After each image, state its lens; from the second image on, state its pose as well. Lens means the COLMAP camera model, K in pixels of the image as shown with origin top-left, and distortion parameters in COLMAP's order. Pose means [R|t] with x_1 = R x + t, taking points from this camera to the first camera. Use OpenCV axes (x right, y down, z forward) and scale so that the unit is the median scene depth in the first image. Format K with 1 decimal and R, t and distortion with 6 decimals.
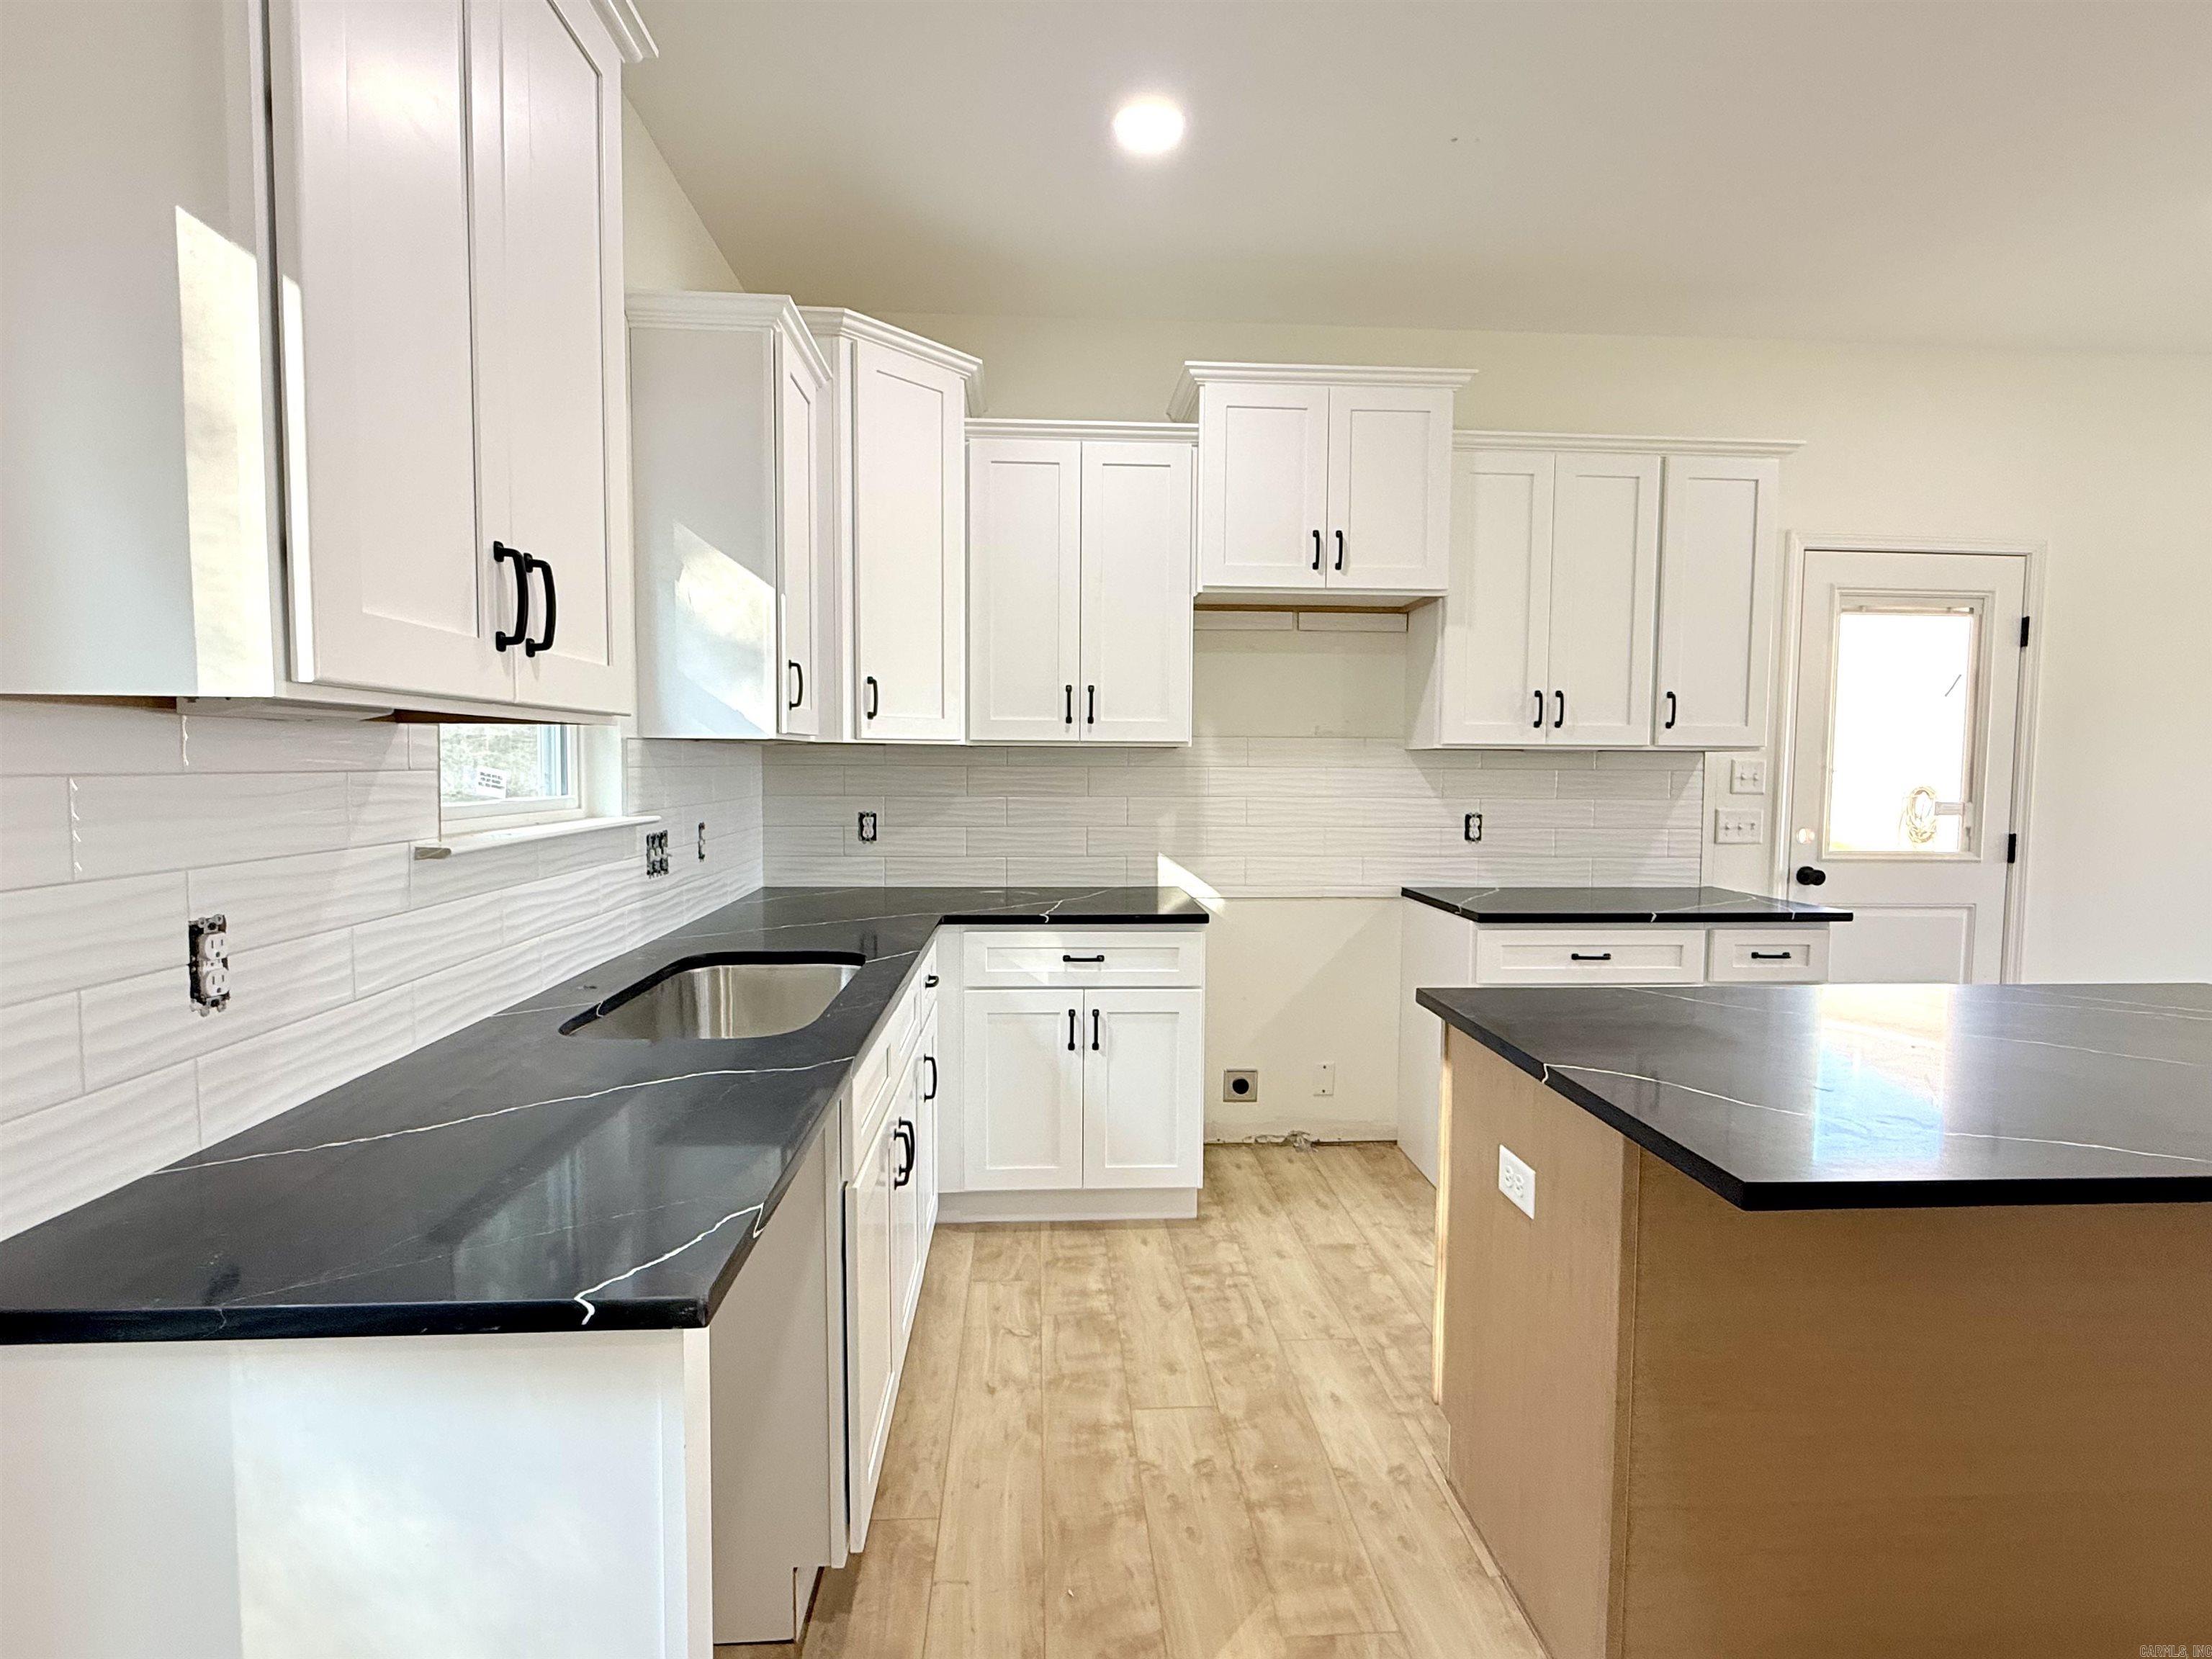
lens RADIAL K [[1085.4, 0, 1106.0], [0, 1085.4, 829.5], [0, 0, 1]] dist [0.001600, 0.000224]
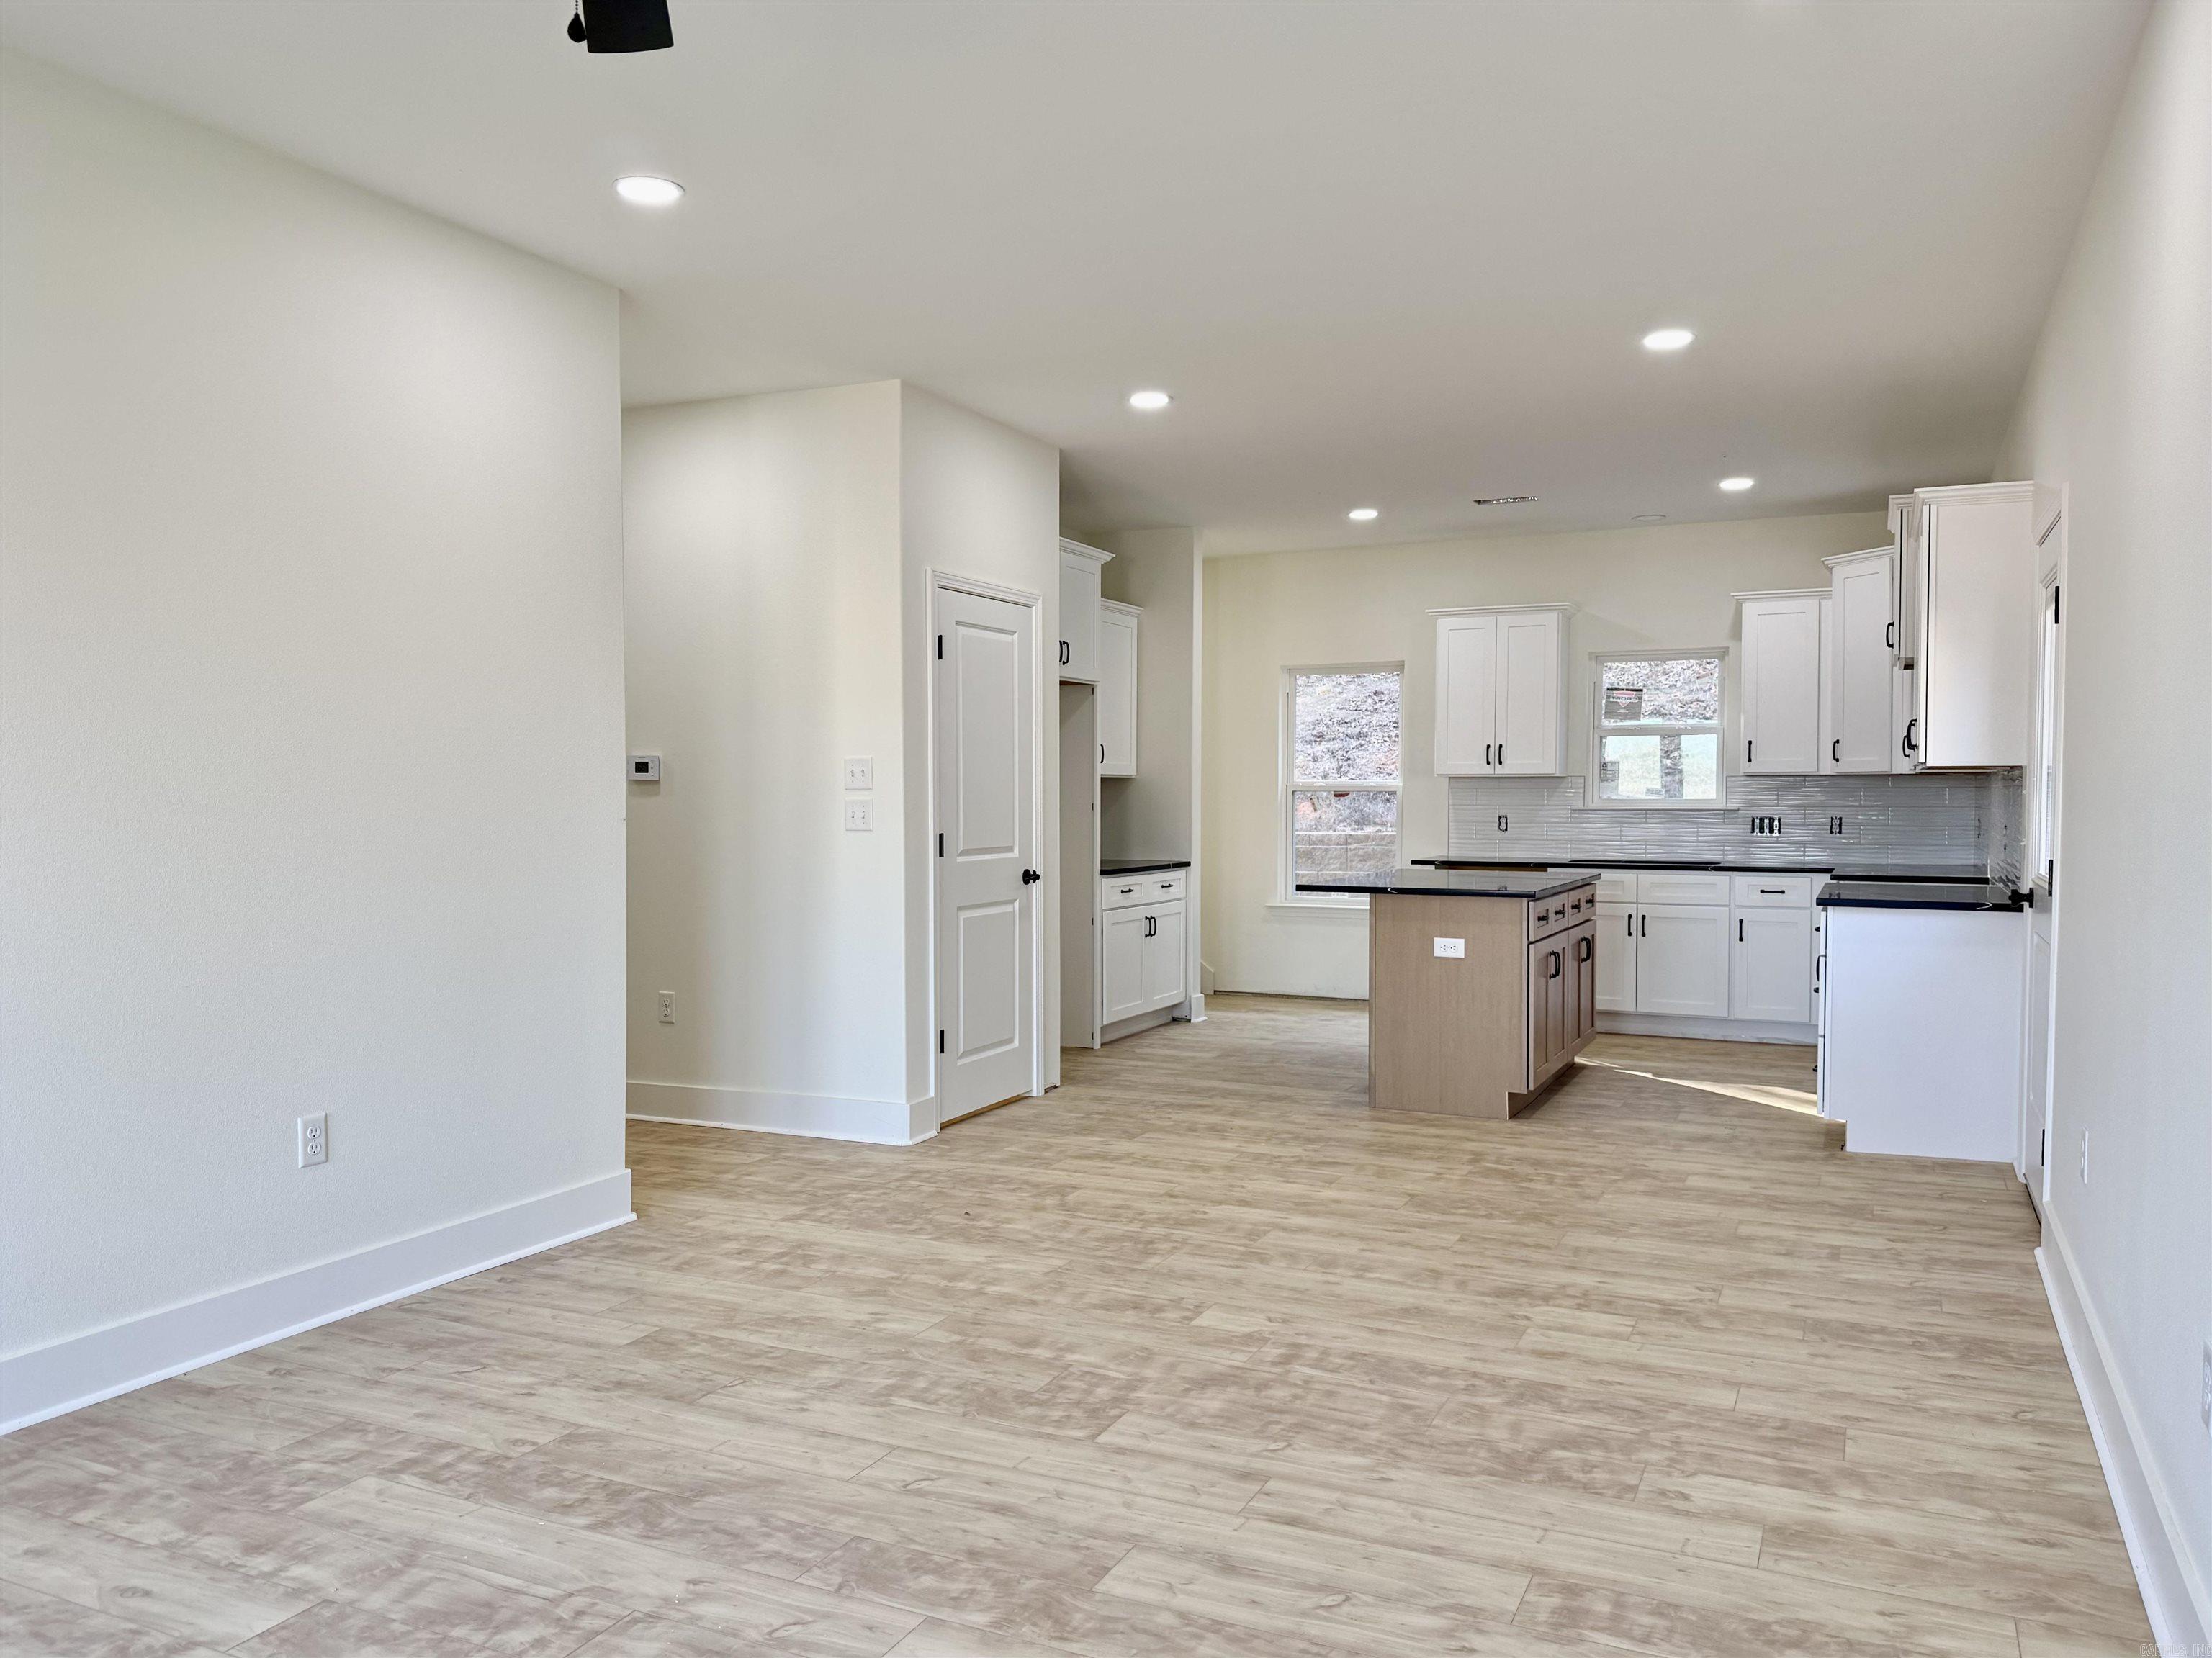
lens RADIAL K [[1624.7, 0, 1099.6], [0, 1624.7, 845.0], [0, 0, 1]] dist [0.158833, -0.323471]
pose [[-0.485378, 0.021536, -0.874039, 2.746696], [-0.057717, 0.996727, 0.056611, -0.043170], [0.872397, 0.077924, -0.482546, 1.203695]]
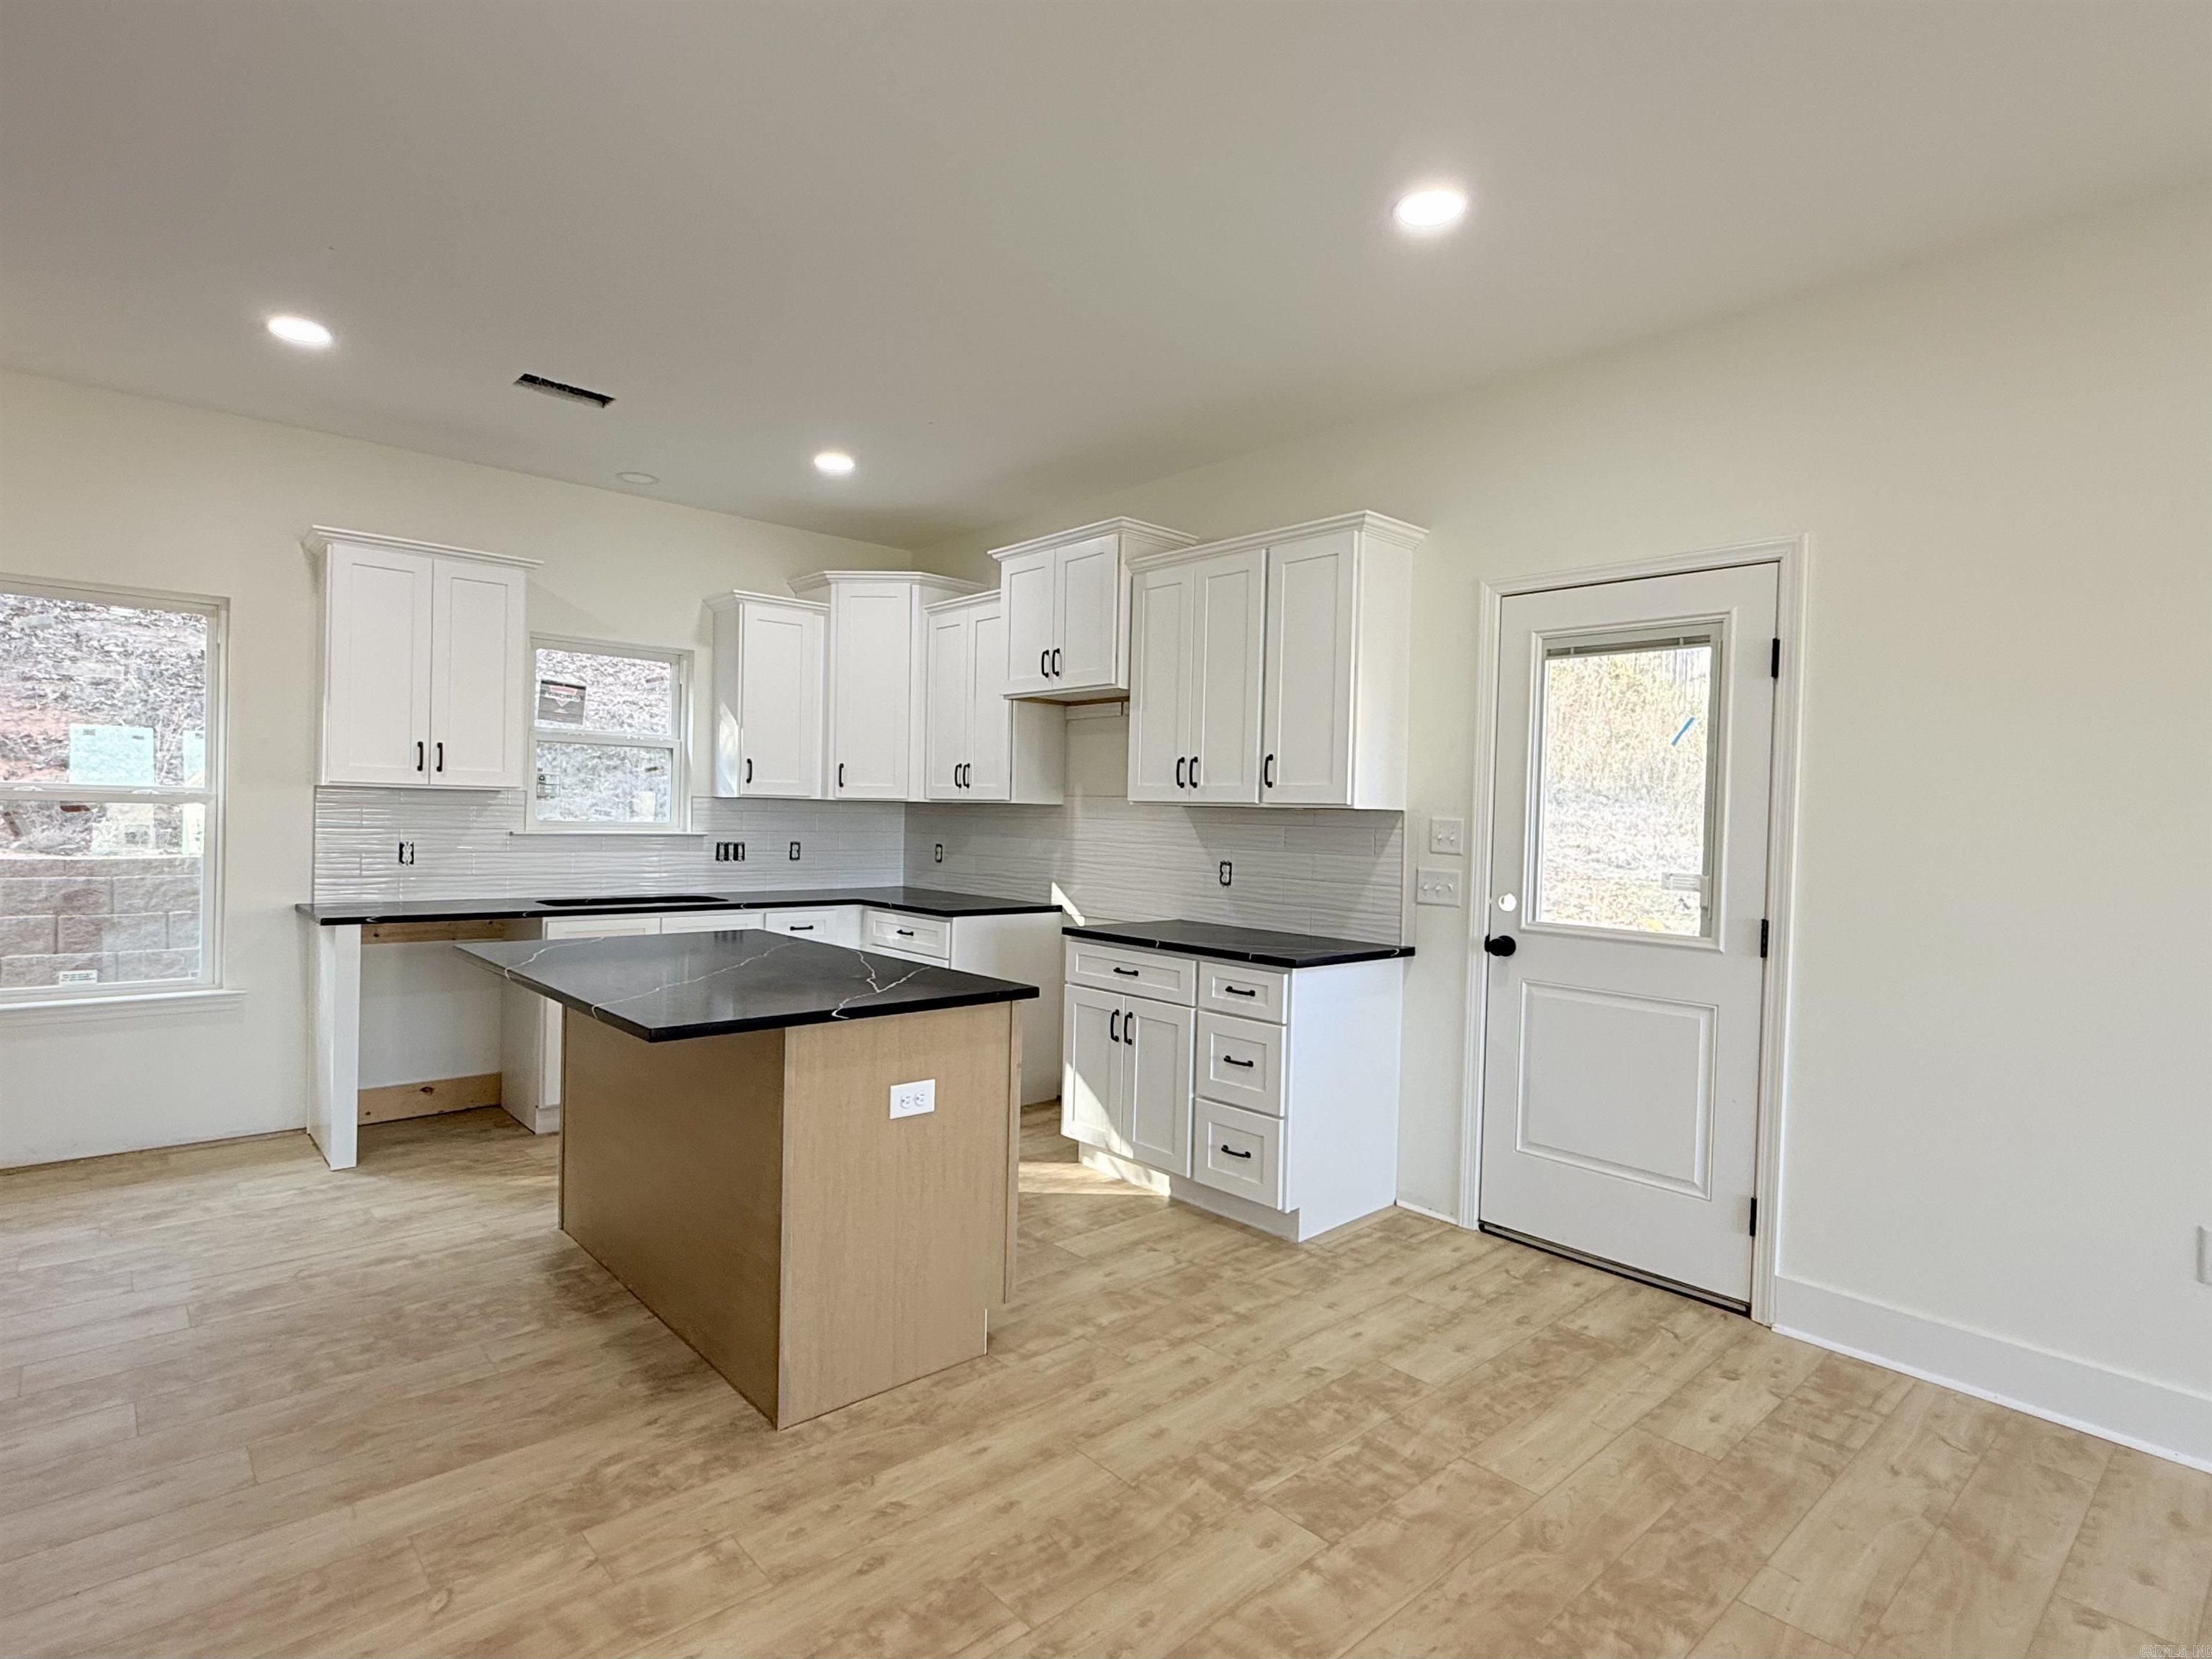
lens RADIAL K [[1138.9, 0, 1104.0], [0, 1138.9, 834.4], [0, 0, 1]] dist [0.000948, 0.000005]
pose [[0.620265, 0.022897, -0.784058, 1.449492], [-0.068663, 0.997322, -0.025193, -0.004667], [0.781381, 0.069462, 0.620176, 0.162006]]
